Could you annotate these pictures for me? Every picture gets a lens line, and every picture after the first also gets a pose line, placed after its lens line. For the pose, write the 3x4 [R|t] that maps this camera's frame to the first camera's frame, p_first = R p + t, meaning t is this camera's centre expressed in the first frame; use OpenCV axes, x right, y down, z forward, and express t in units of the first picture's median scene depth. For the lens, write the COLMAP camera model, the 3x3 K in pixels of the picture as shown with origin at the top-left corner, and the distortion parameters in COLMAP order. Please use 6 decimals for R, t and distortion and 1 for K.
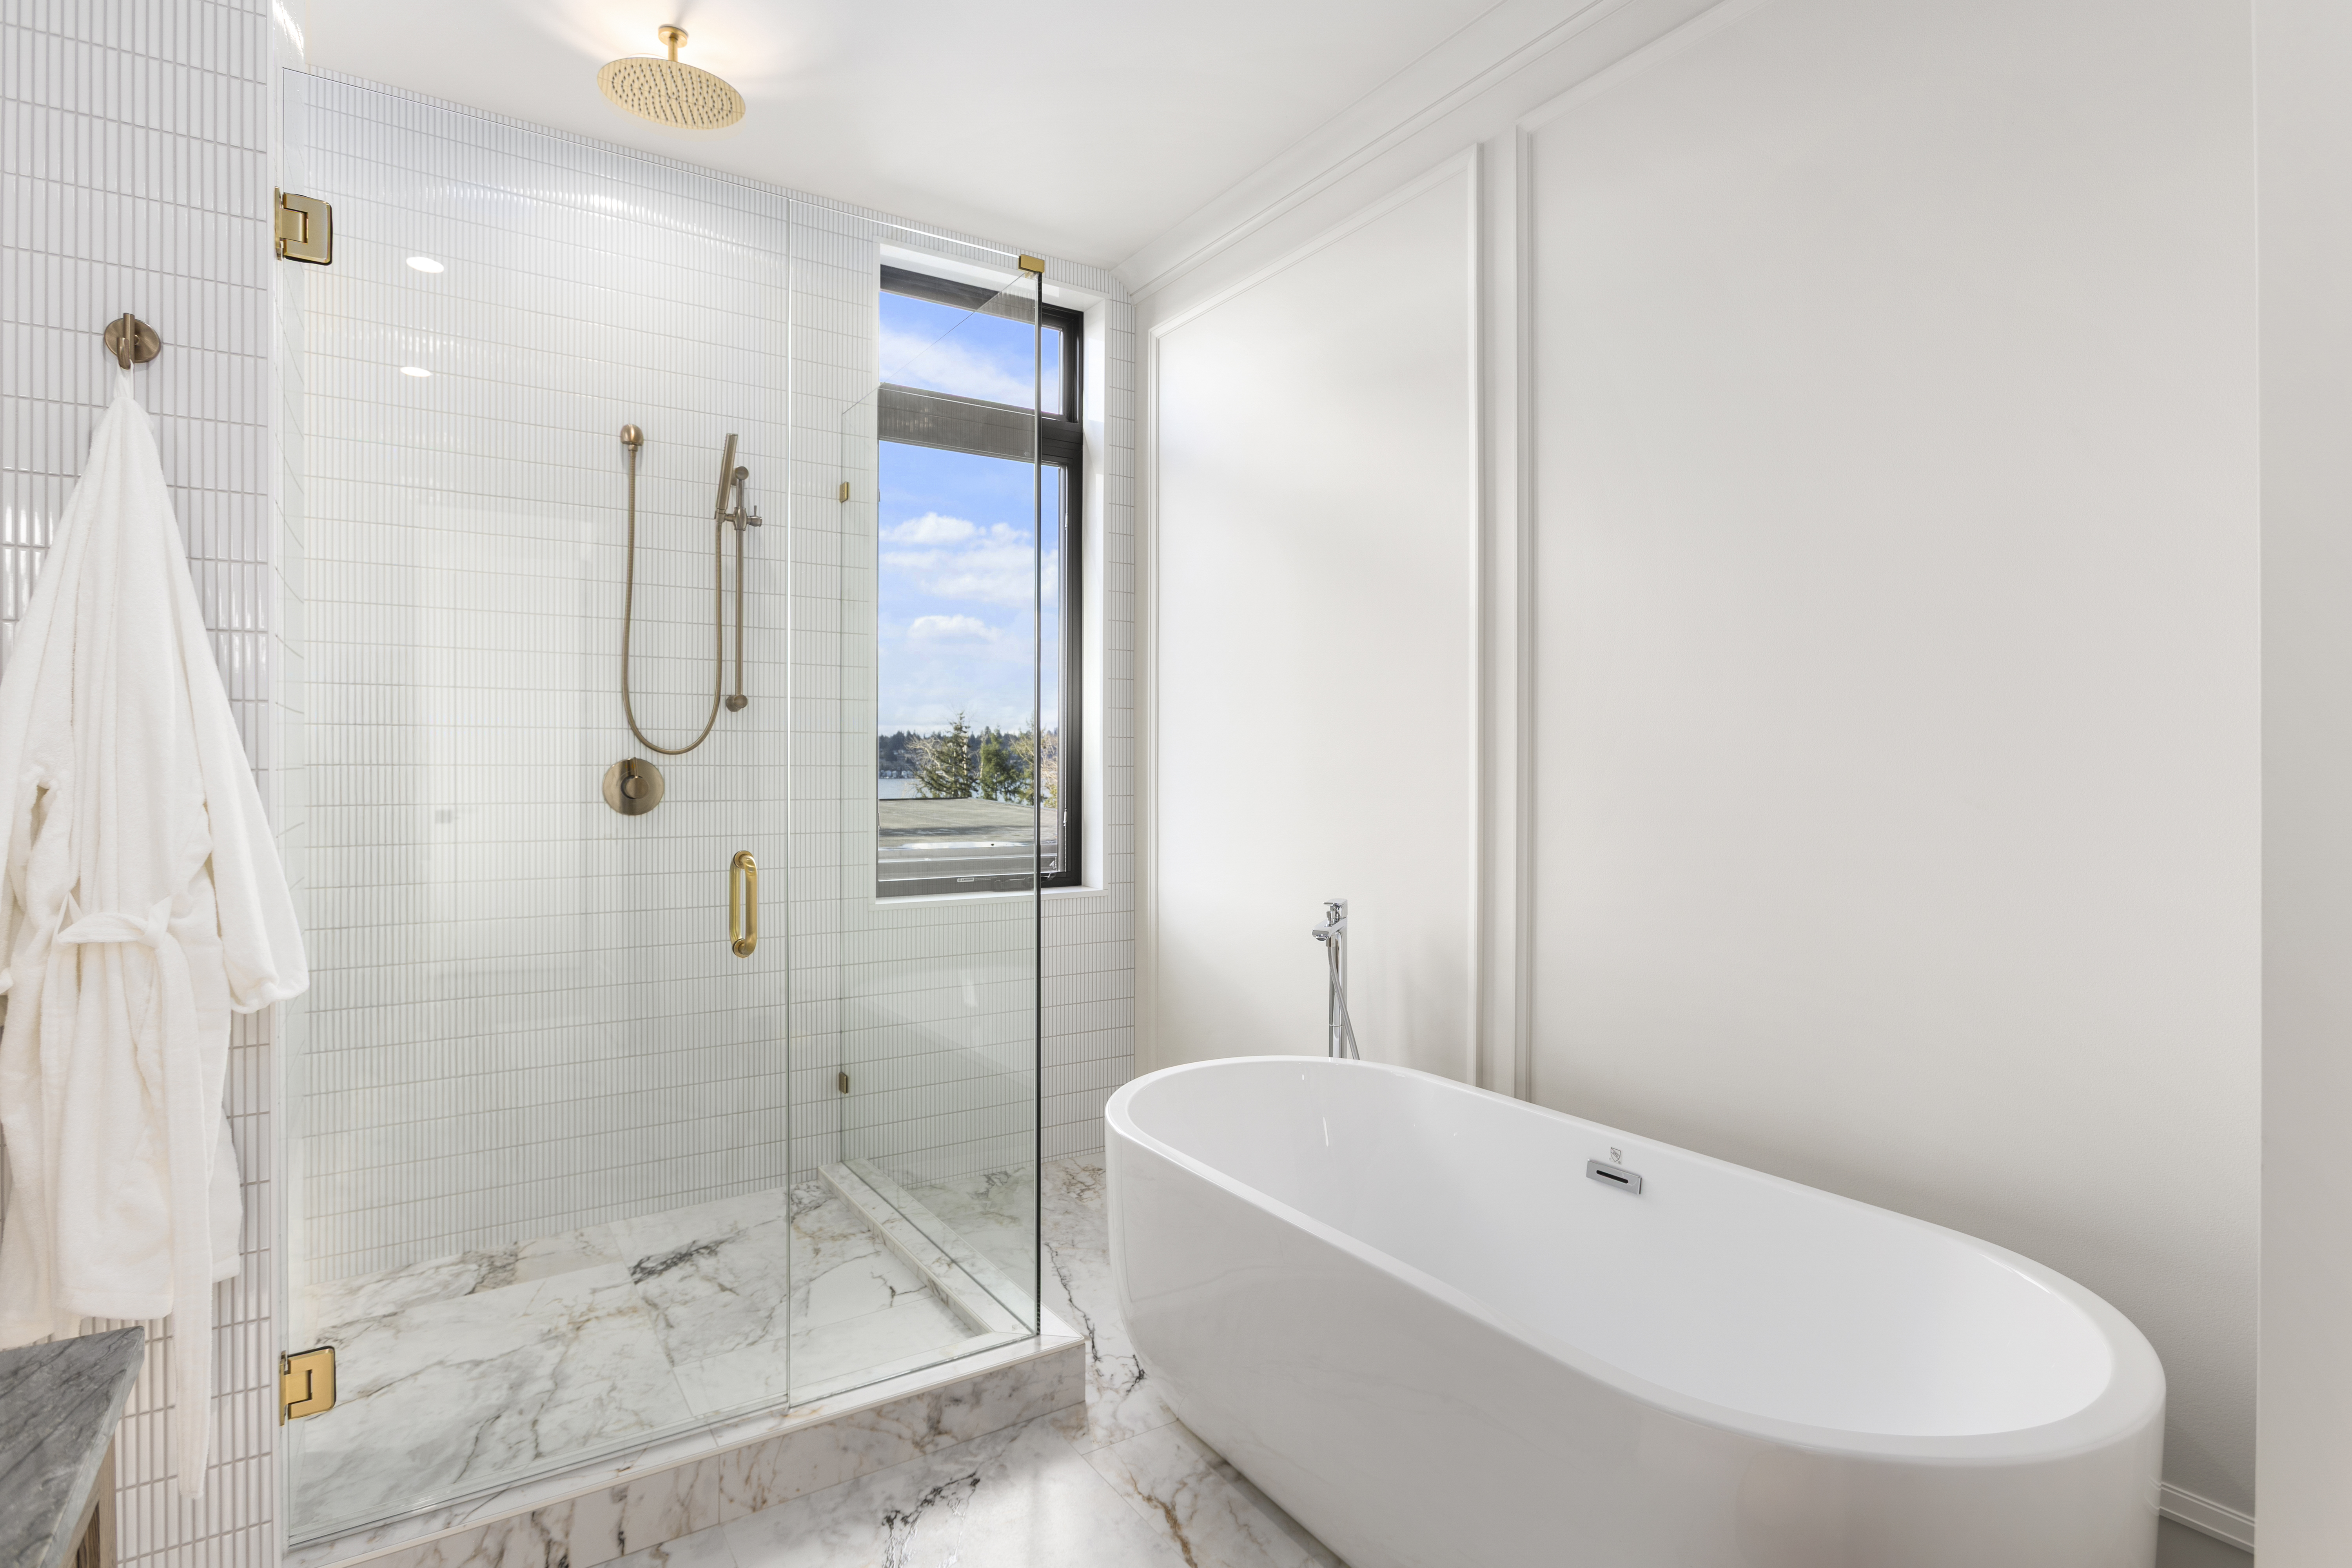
lens RADIAL K [[1198.9, 0, 1181.2], [0, 1198.9, 773.8], [0, 0, 1]] dist [-0.002334, 0.000628]
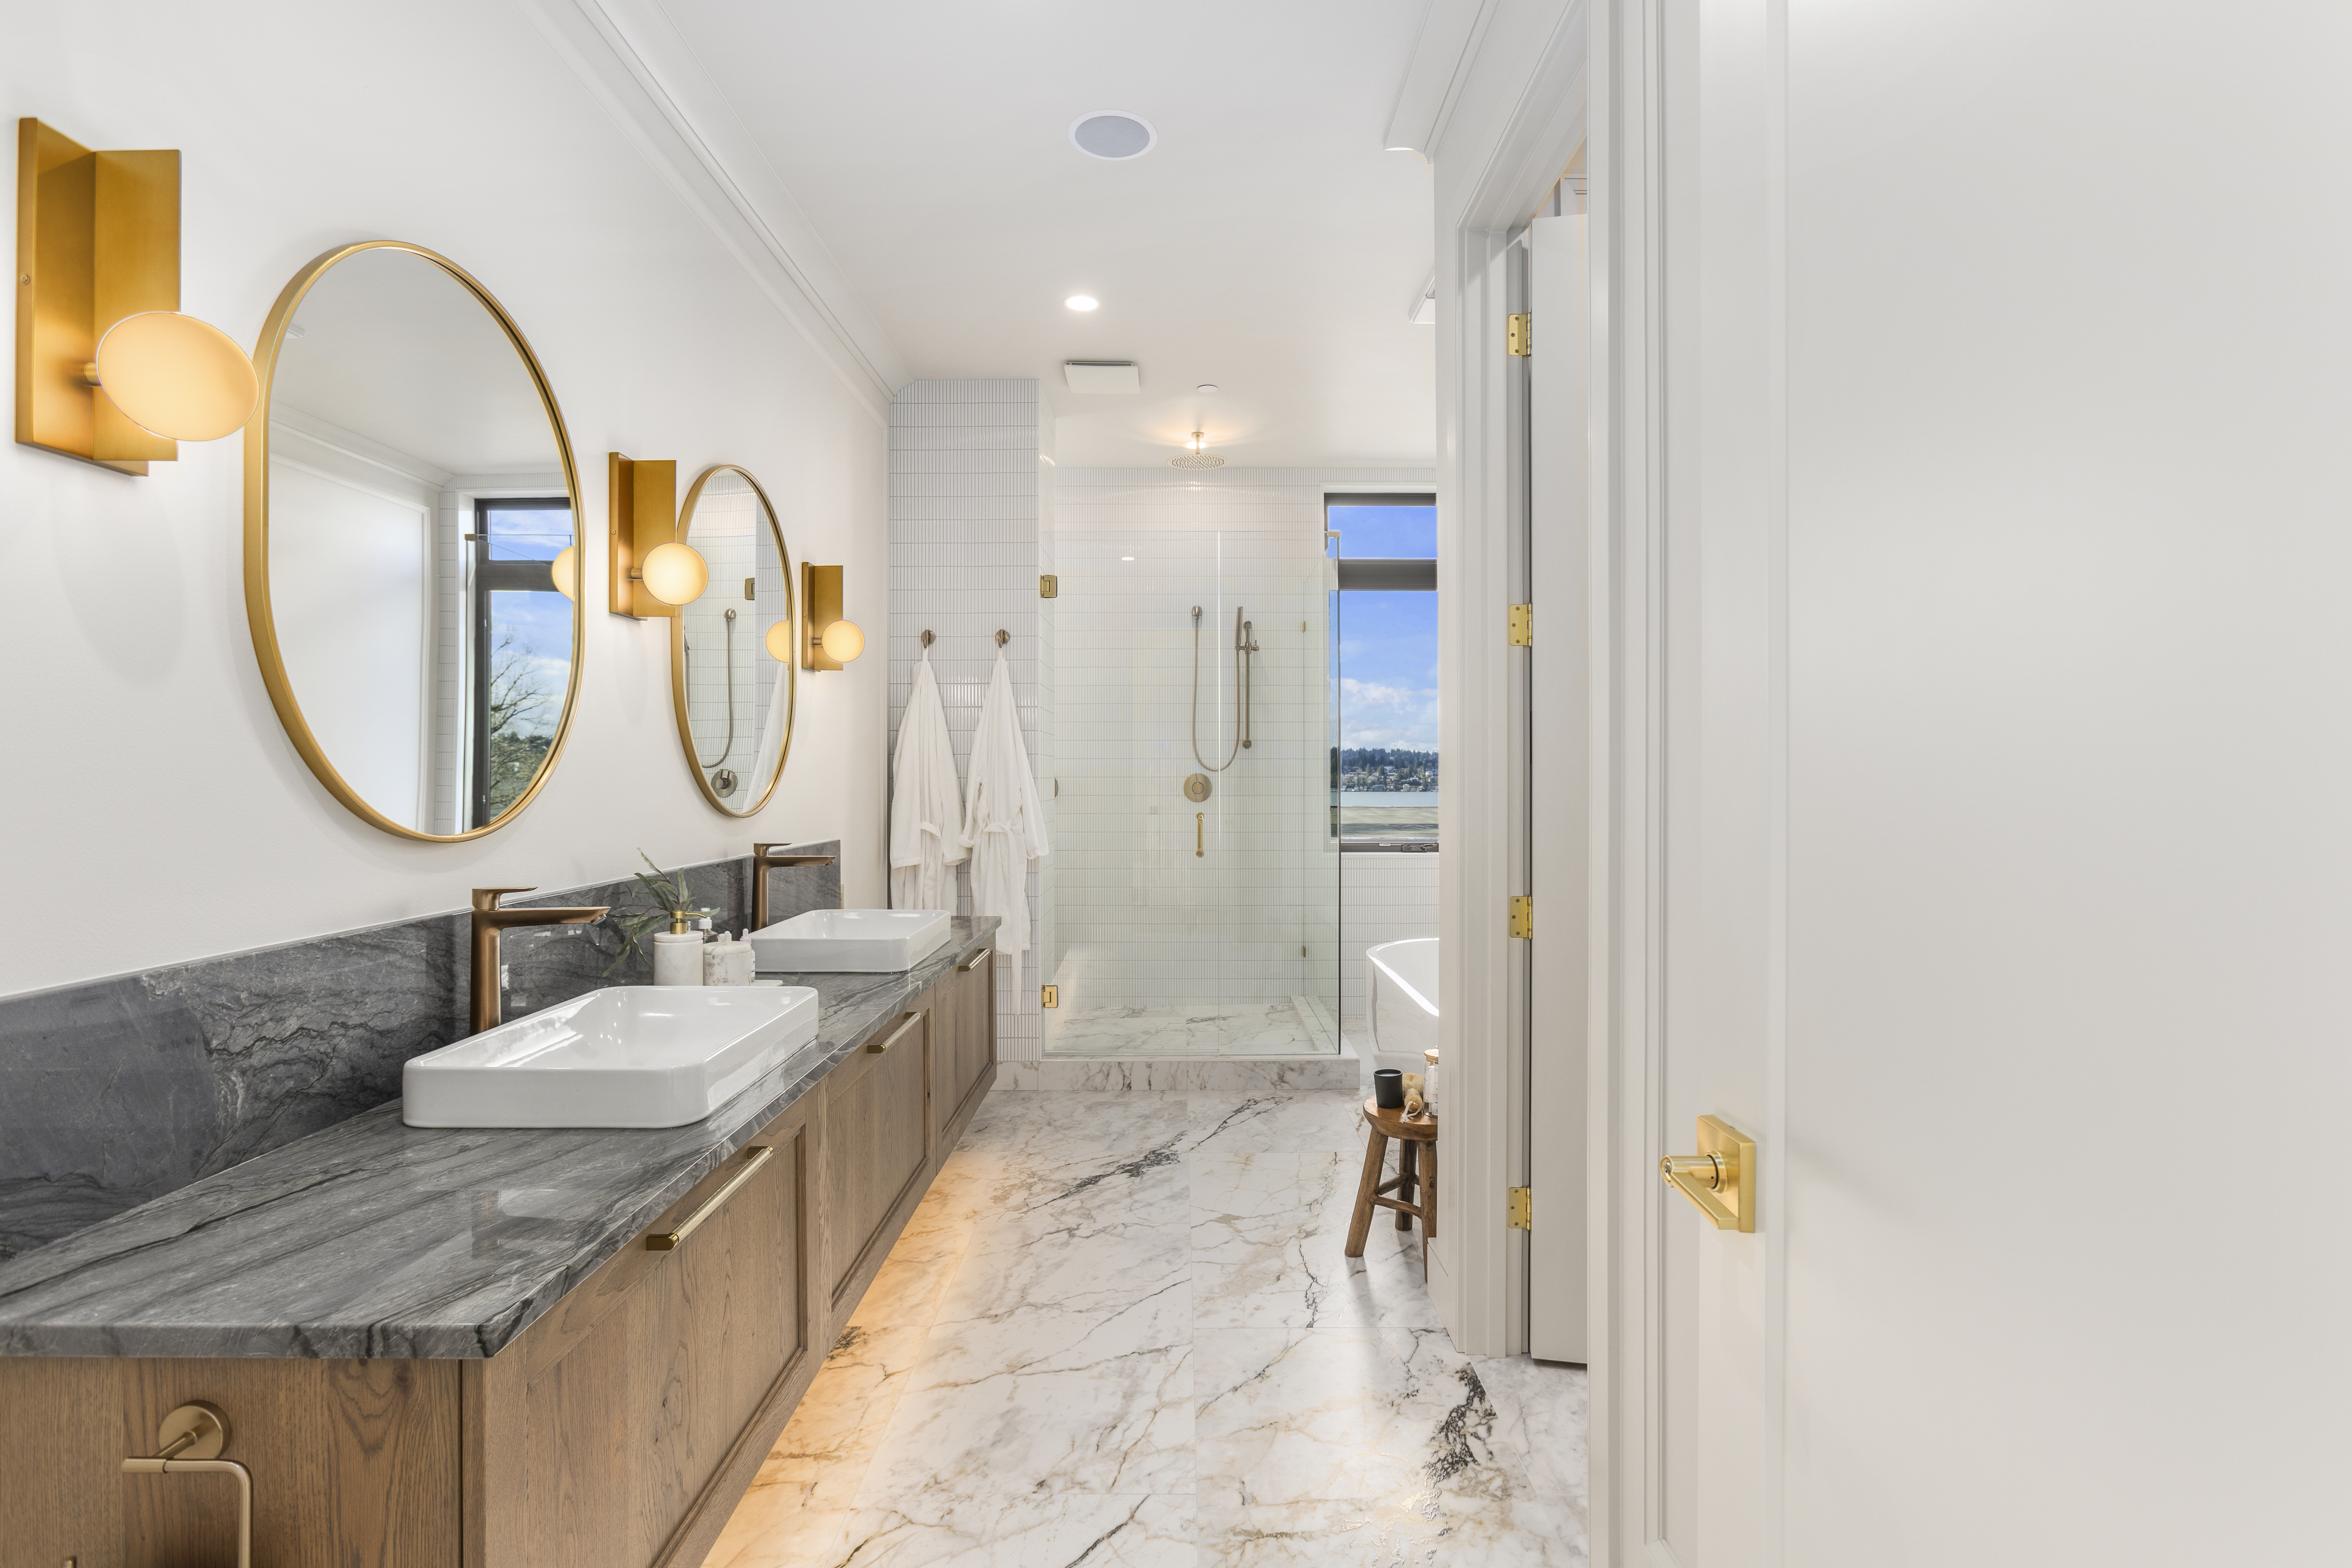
lens RADIAL K [[1153.2, 0, 1174.1], [0, 1153.2, 782.7], [0, 0, 1]] dist [0.000447, 0.000004]
pose [[0.833437, -0.002121, -0.552611, 0.765269], [-0.001111, 0.999984, -0.005514, 0.017802], [0.552614, 0.005210, 0.833421, -0.830569]]
